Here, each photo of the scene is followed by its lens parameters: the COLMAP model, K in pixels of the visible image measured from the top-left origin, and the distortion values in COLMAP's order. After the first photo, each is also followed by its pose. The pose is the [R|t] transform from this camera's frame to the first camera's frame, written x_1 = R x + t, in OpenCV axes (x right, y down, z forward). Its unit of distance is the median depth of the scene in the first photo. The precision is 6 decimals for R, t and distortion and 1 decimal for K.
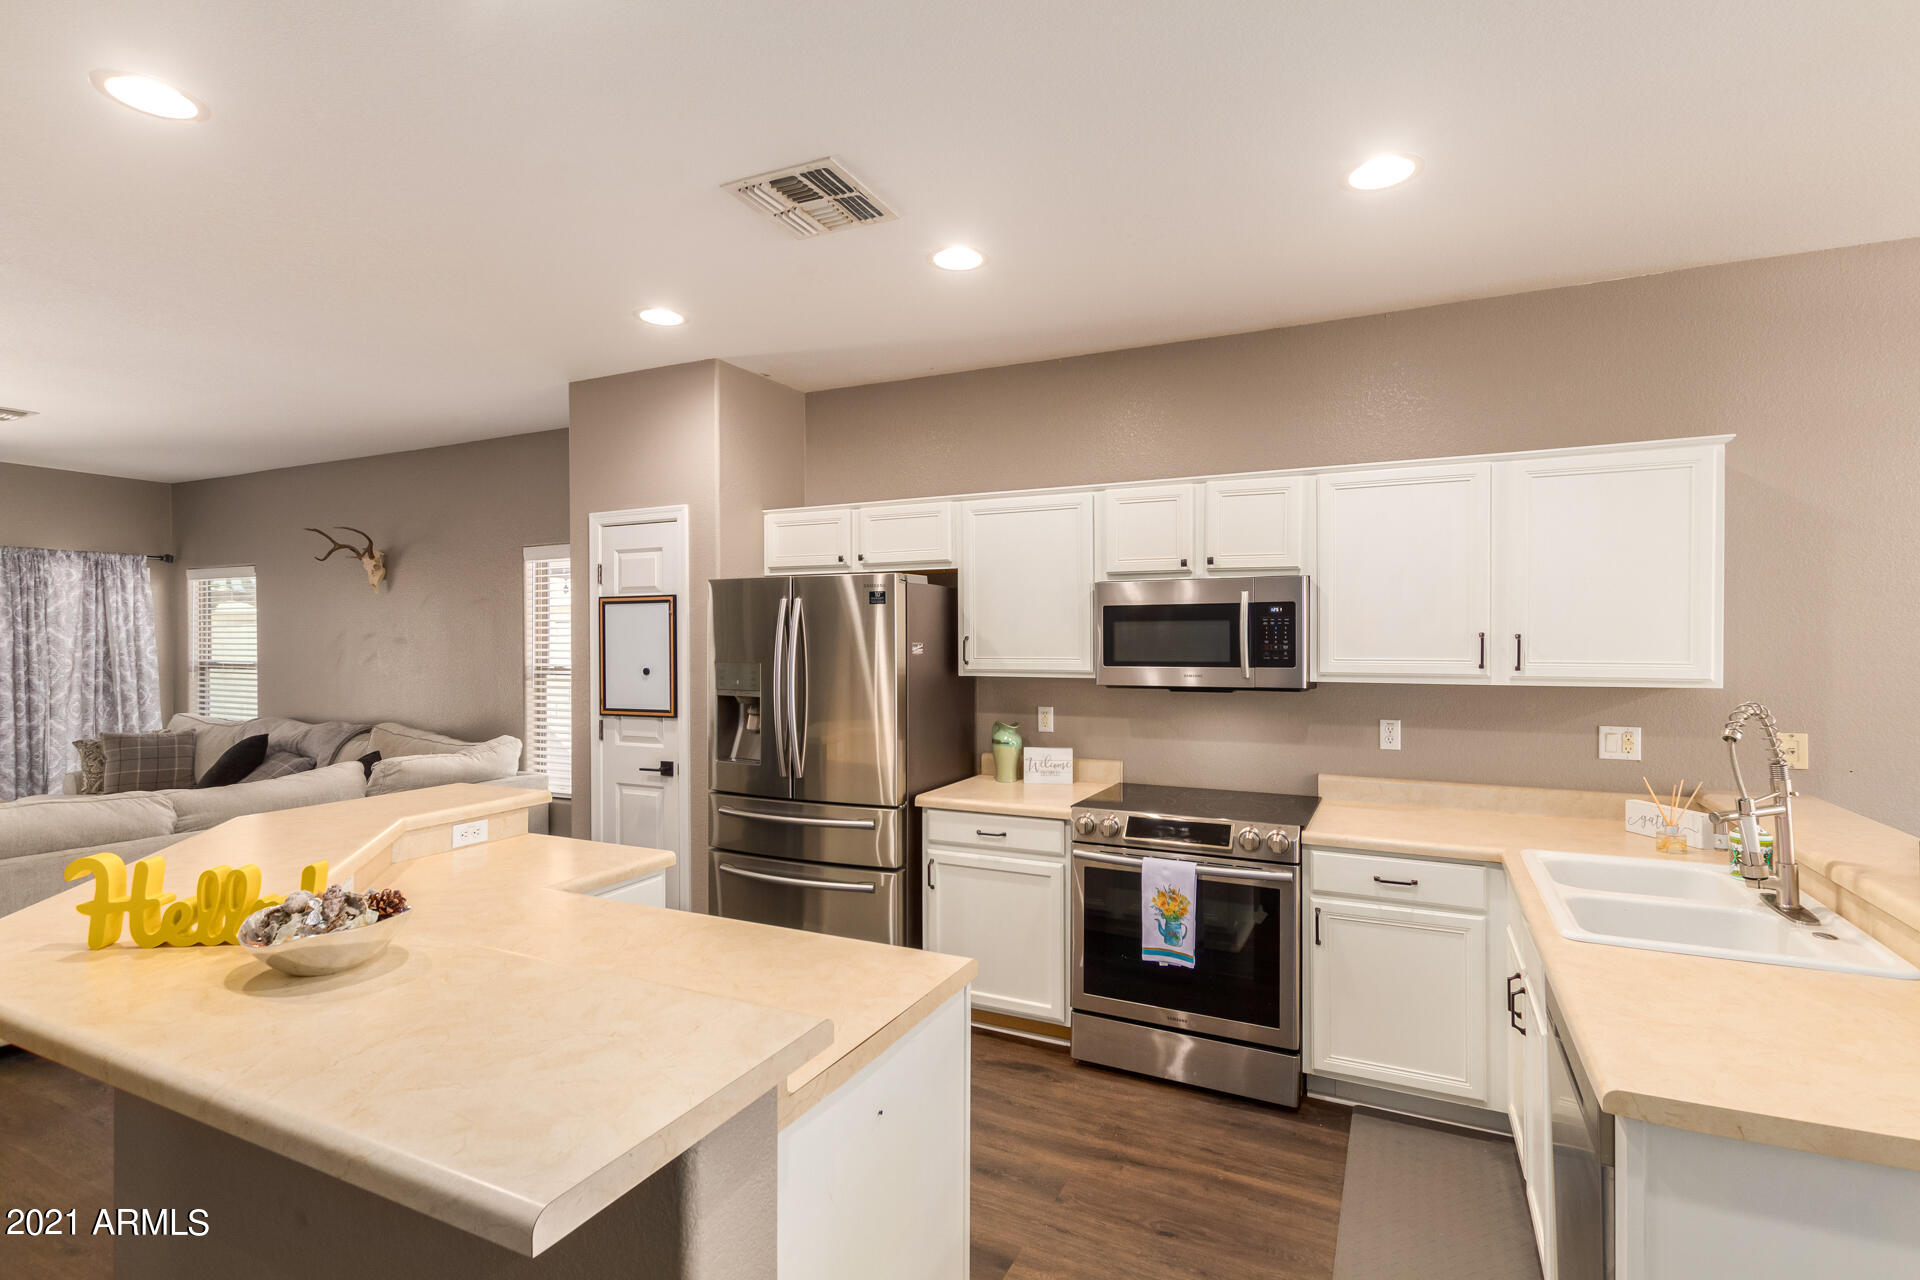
lens RADIAL K [[886.1, 0, 975.3], [0, 886.1, 644.5], [0, 0, 1]] dist [0.003177, -0.001172]
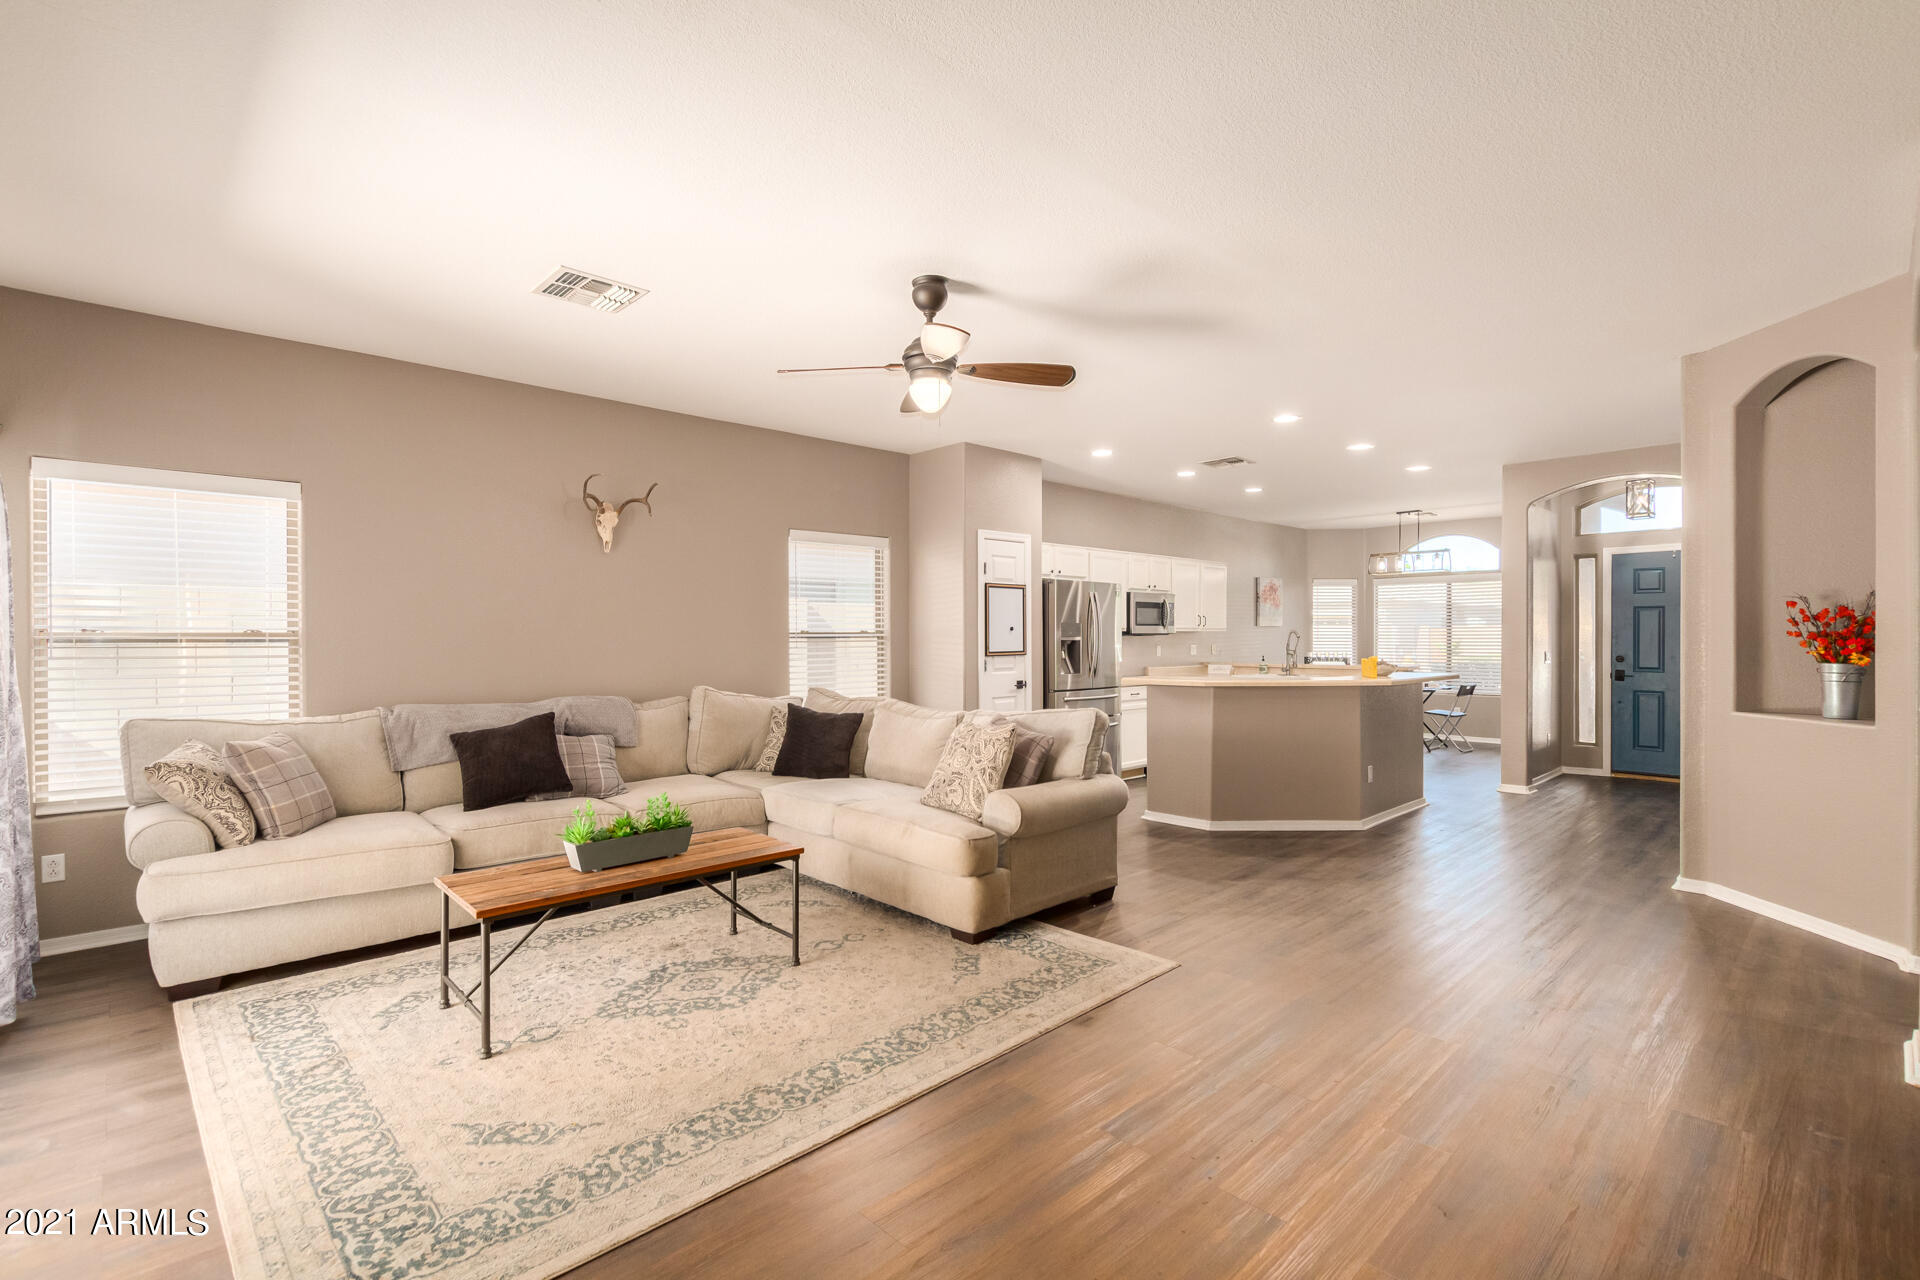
lens RADIAL K [[886.1, 0, 980.4], [0, 886.1, 638.4], [0, 0, 1]] dist [0.003177, -0.001172]
pose [[0.343394, -0.000729, 0.939191, -1.401436], [0.009974, 0.999946, -0.002871, 0.037689], [-0.939139, 0.010353, 0.343382, 0.331486]]
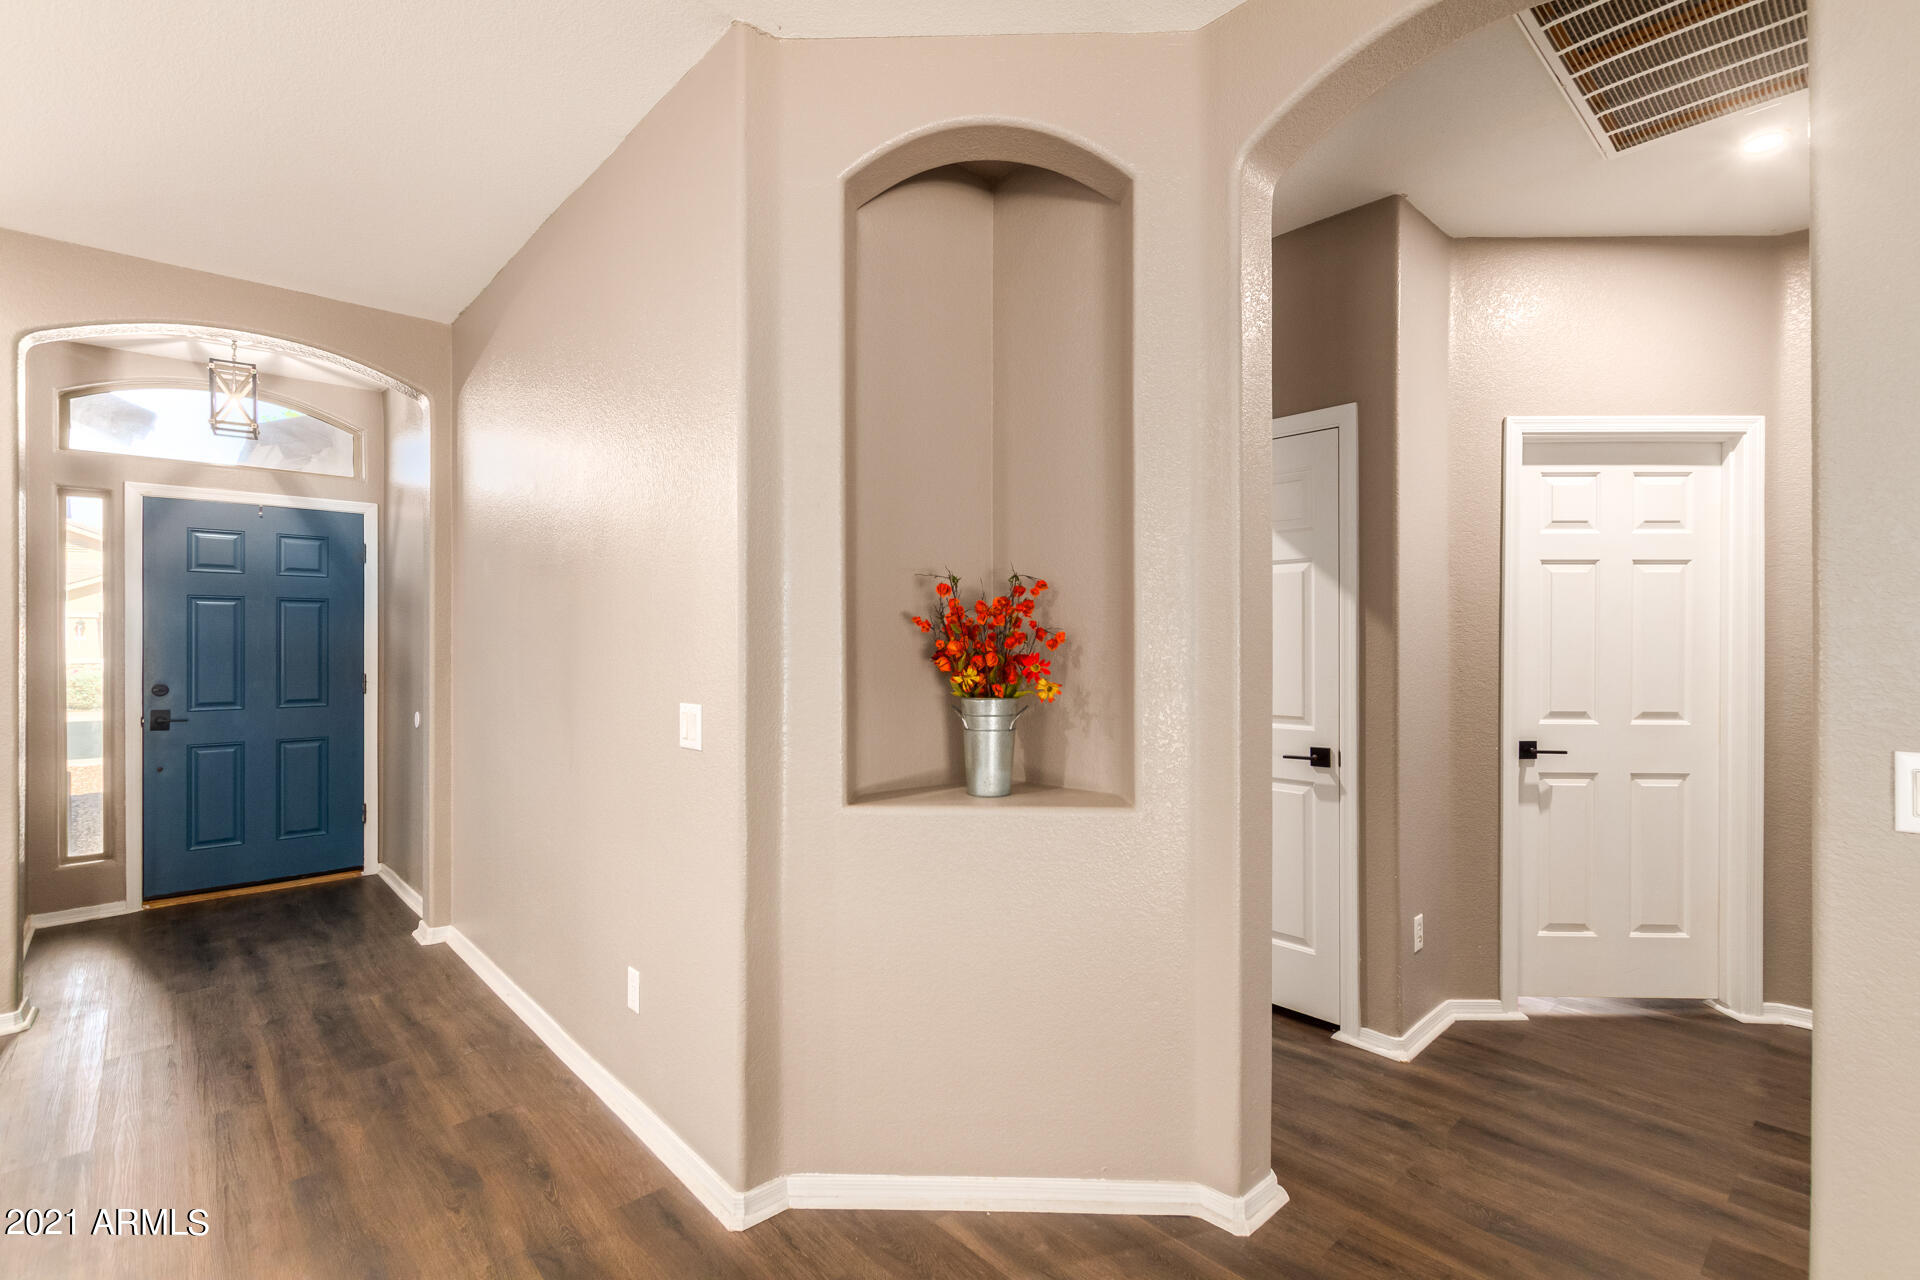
lens RADIAL K [[886.1, 0, 966.3], [0, 886.1, 639.4], [0, 0, 1]] dist [0.003177, -0.001172]
pose [[-0.925705, 0.003833, 0.378227, -0.646908], [0.005008, 0.999985, 0.002124, 0.034694], [-0.378213, 0.003860, -0.925711, 0.308385]]
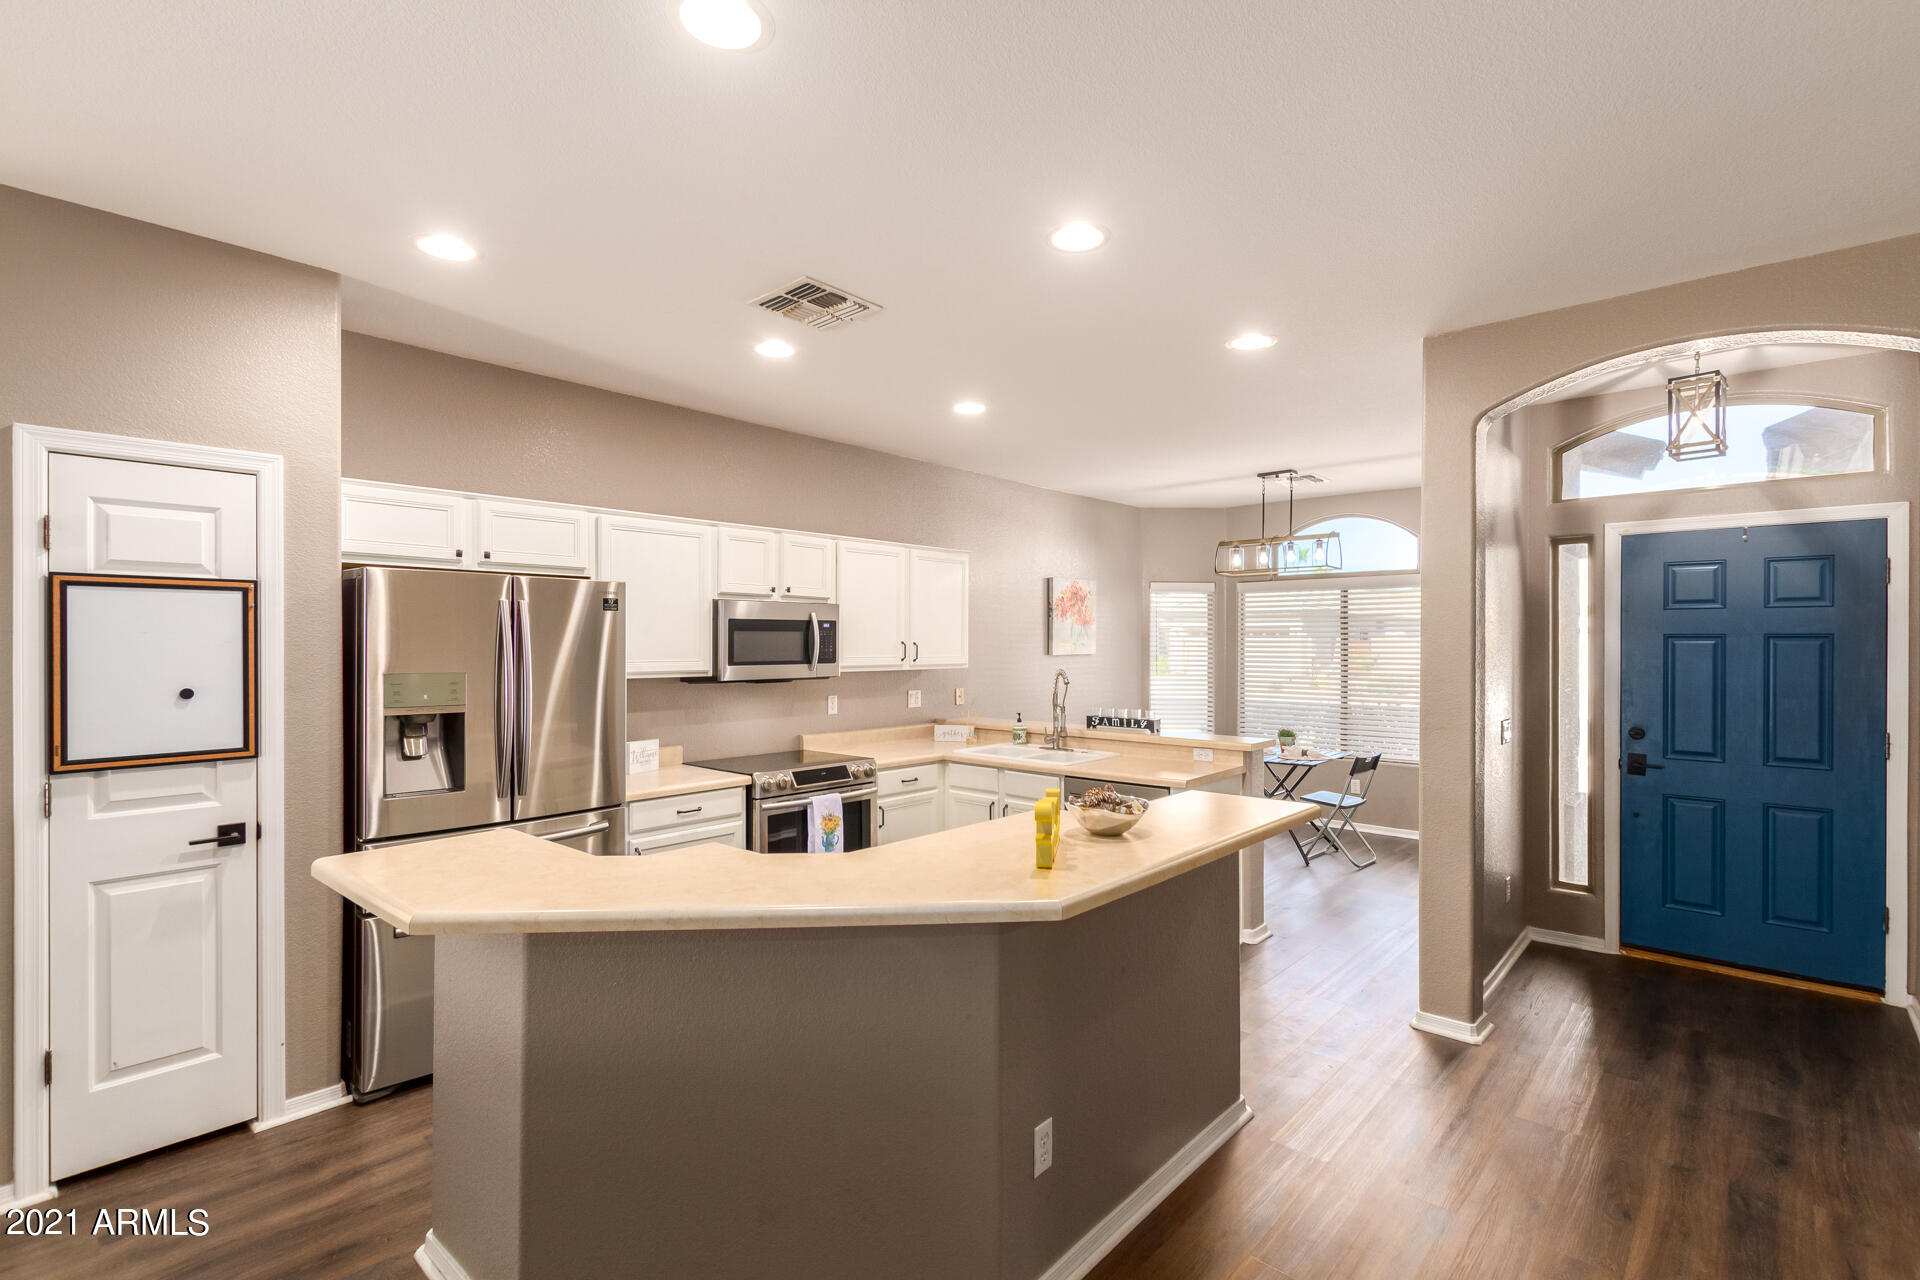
lens RADIAL K [[886.1, 0, 967.6], [0, 886.1, 645.4], [0, 0, 1]] dist [0.003177, -0.001172]
pose [[0.287236, -0.000397, 0.957860, -0.585392], [0.006380, 0.999979, -0.001498, -0.000485], [-0.957839, 0.006541, 0.287232, 0.182549]]
